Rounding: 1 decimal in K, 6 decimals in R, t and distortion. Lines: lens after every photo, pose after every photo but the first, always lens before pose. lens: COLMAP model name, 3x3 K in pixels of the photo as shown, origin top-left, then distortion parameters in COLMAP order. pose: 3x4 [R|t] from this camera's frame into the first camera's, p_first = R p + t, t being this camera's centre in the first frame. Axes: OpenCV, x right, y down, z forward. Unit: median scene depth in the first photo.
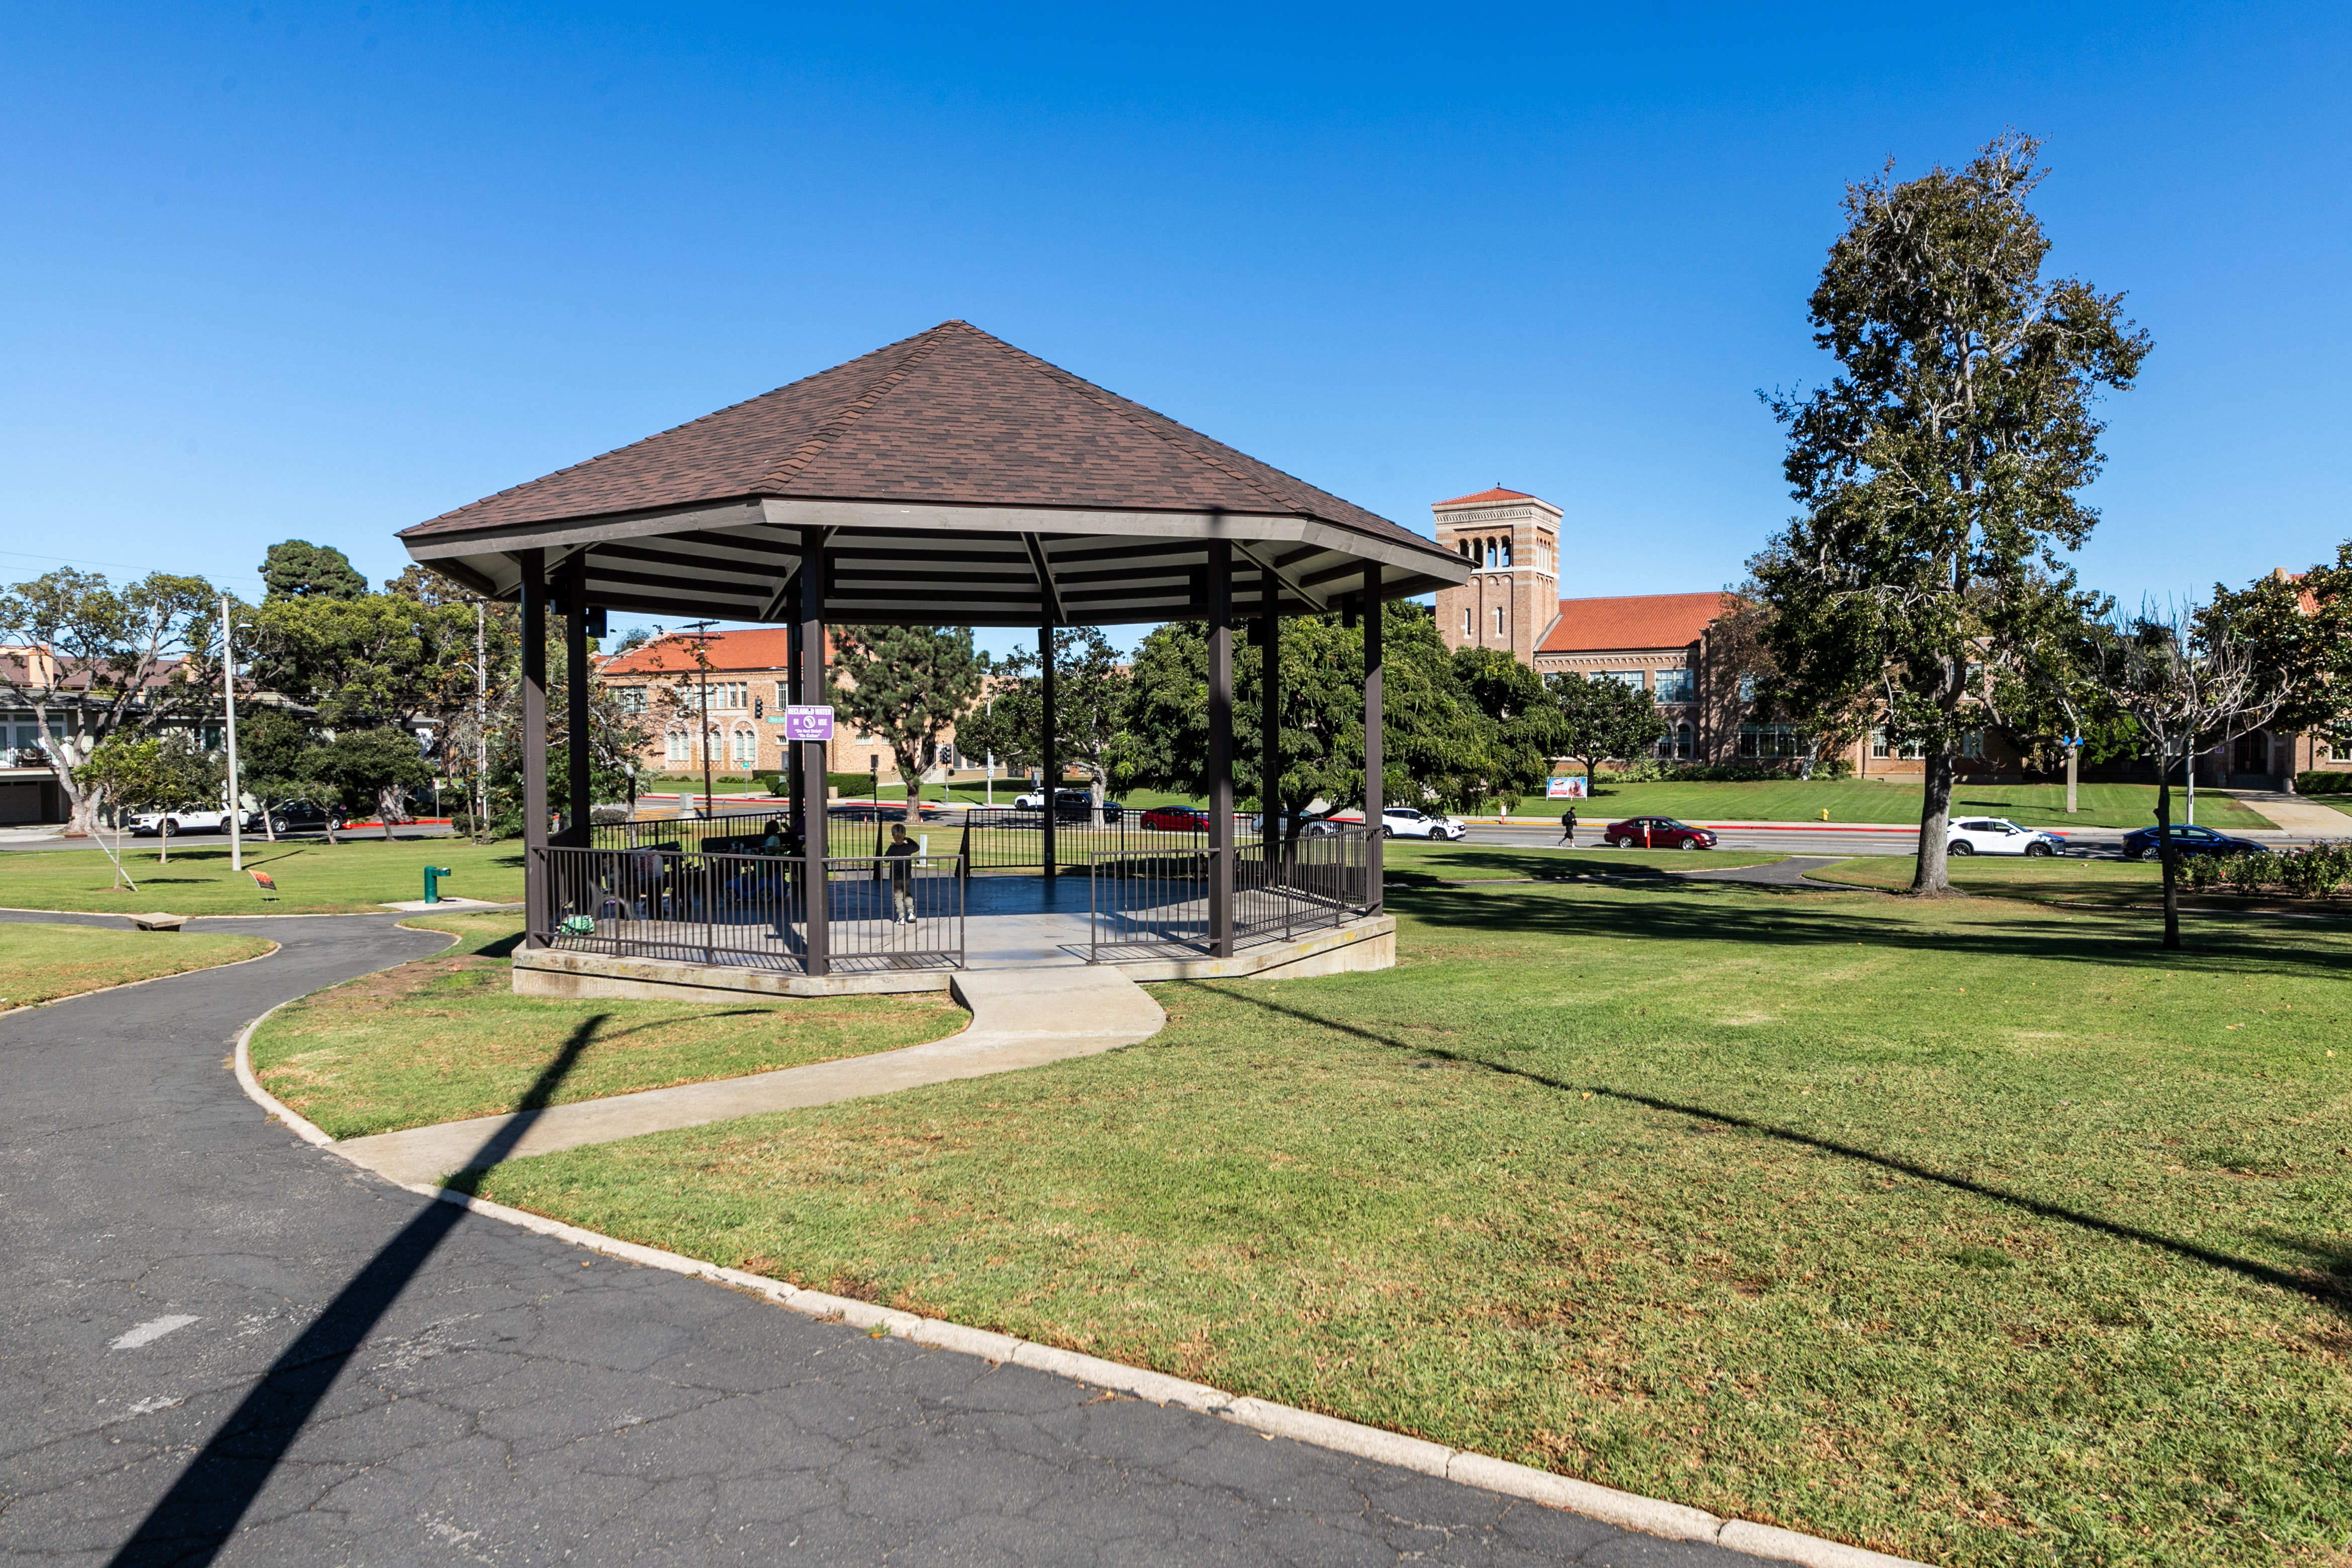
lens RADIAL K [[1505.3, 0, 1176.0], [0, 1505.3, 784.0], [0, 0, 1]] dist [0.001177, 0.001799]
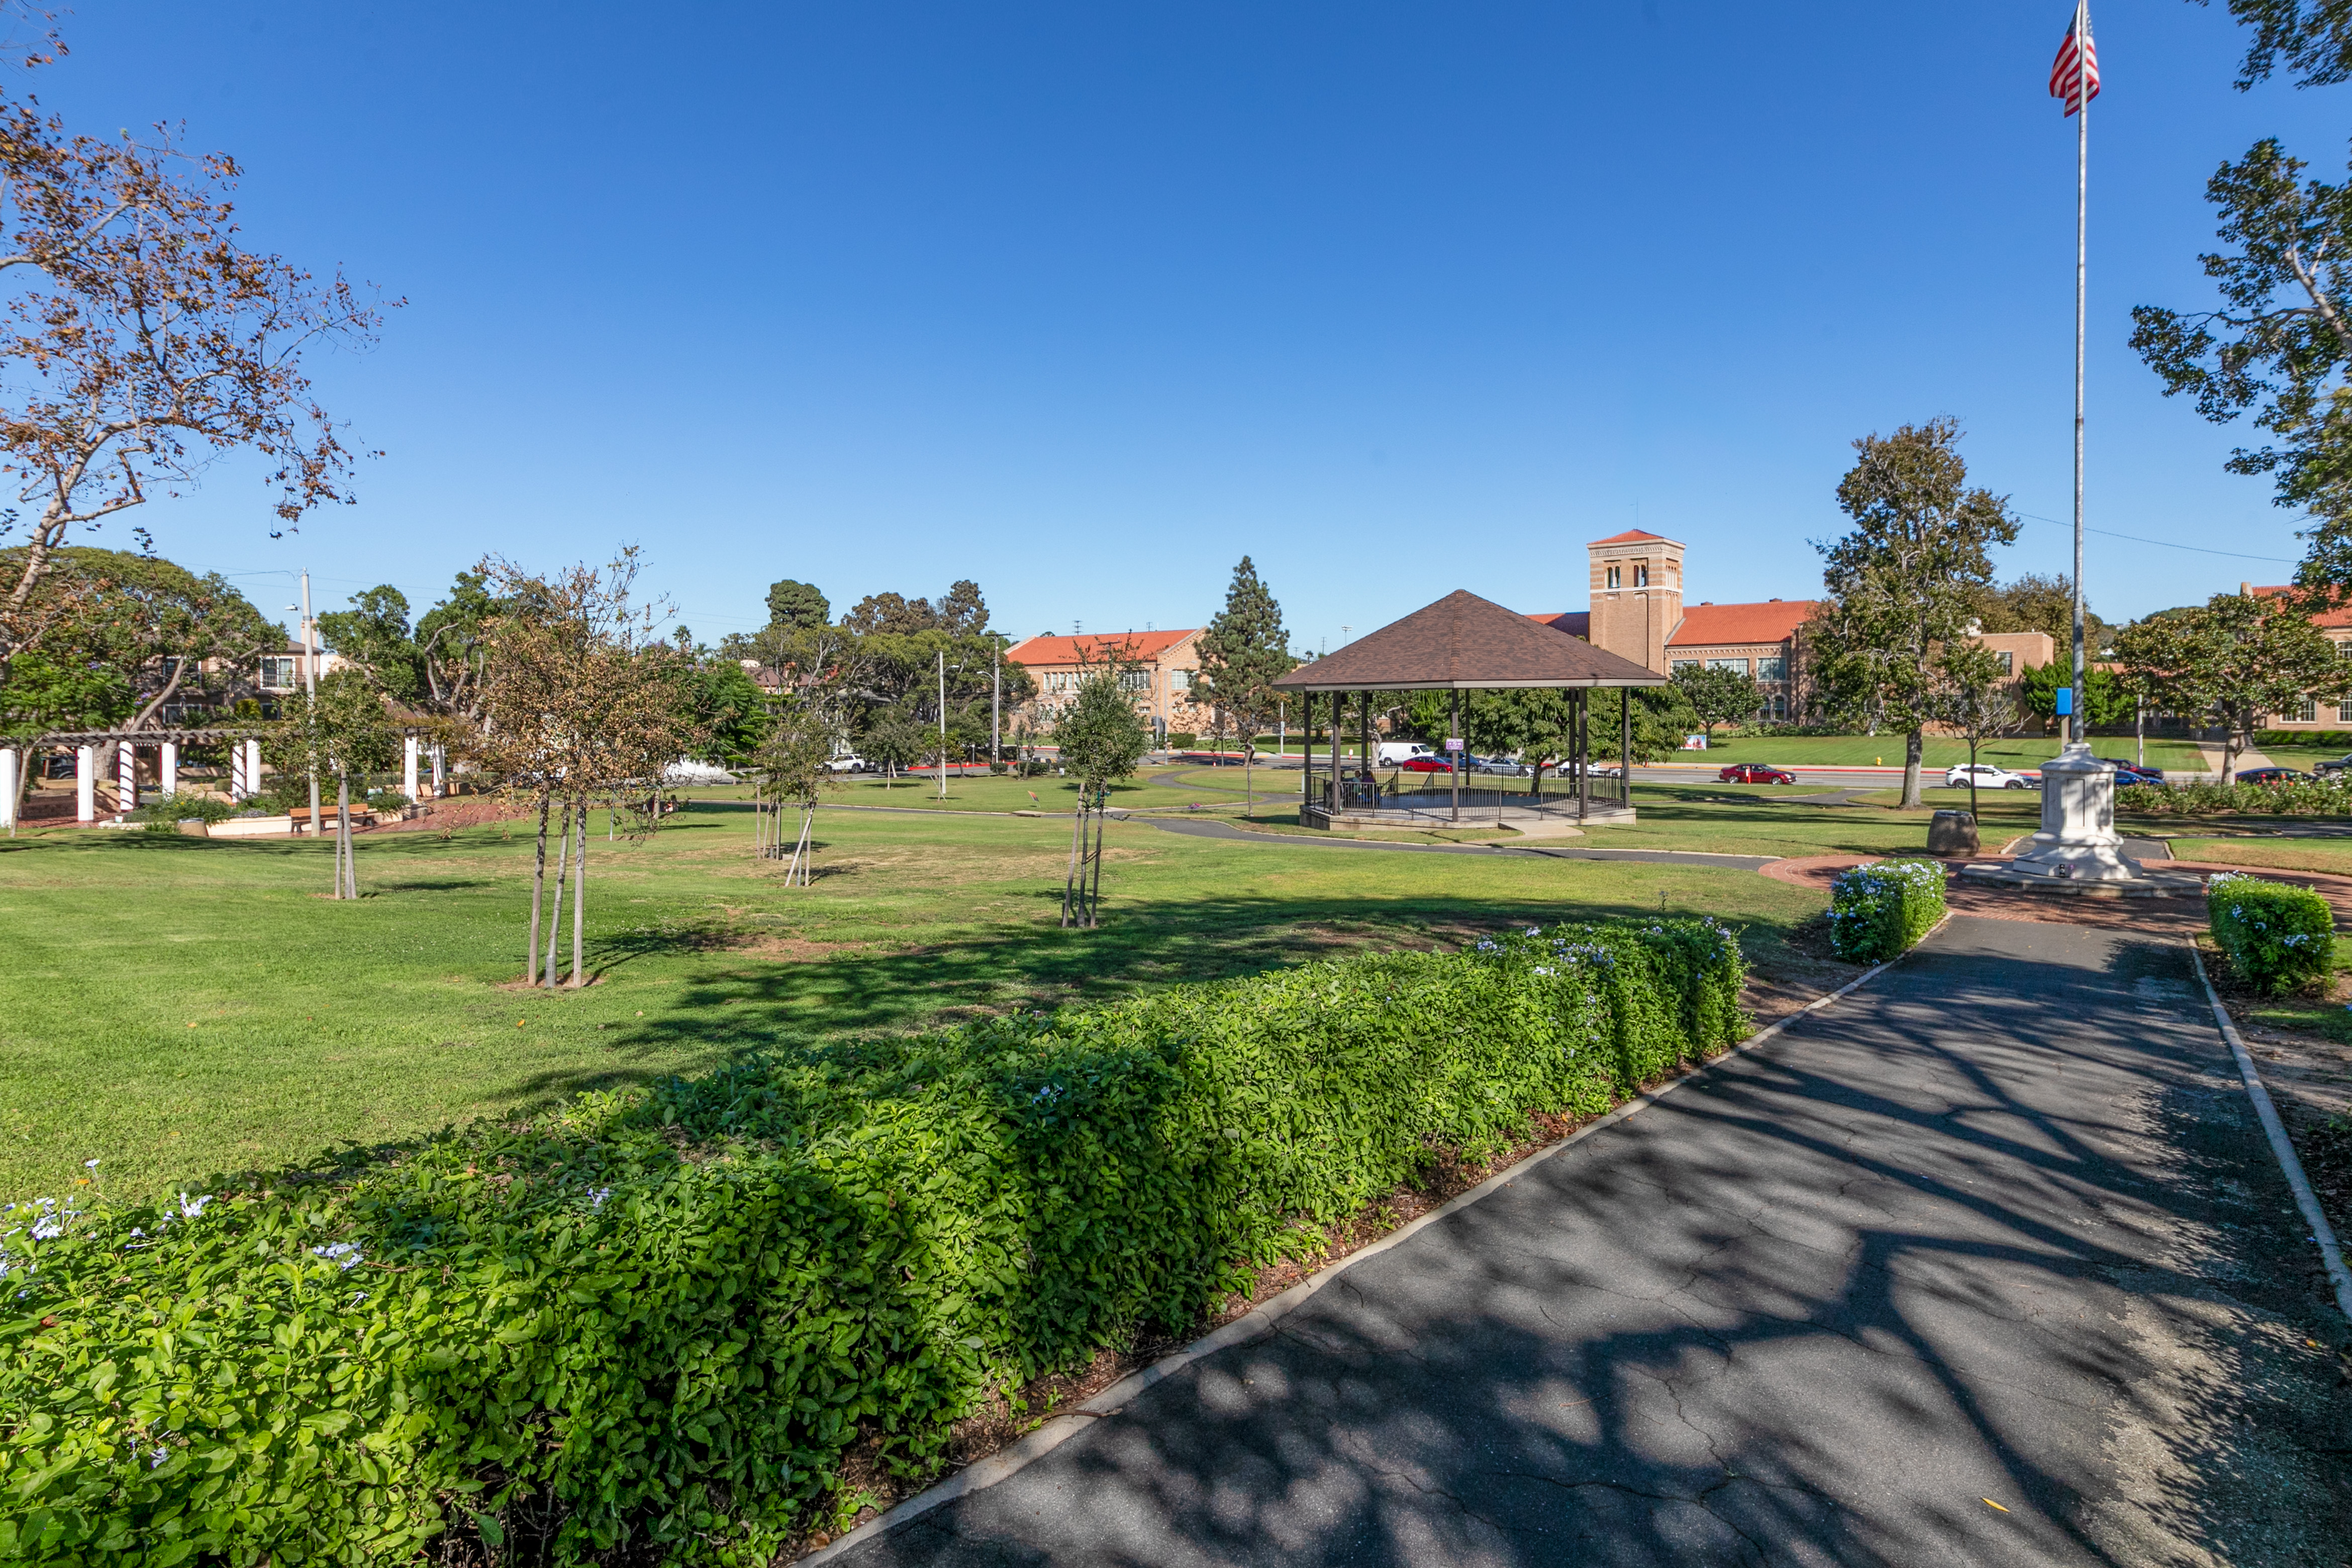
lens RADIAL K [[1058.2, 0, 1170.7], [0, 1058.2, 736.0], [0, 0, 1]] dist [0.000007, -0.000163]
pose [[0.979969, -0.006915, -0.199029, -0.116596], [0.006658, 0.999976, -0.001963, -0.017079], [0.199037, 0.000598, 0.979992, -0.405217]]
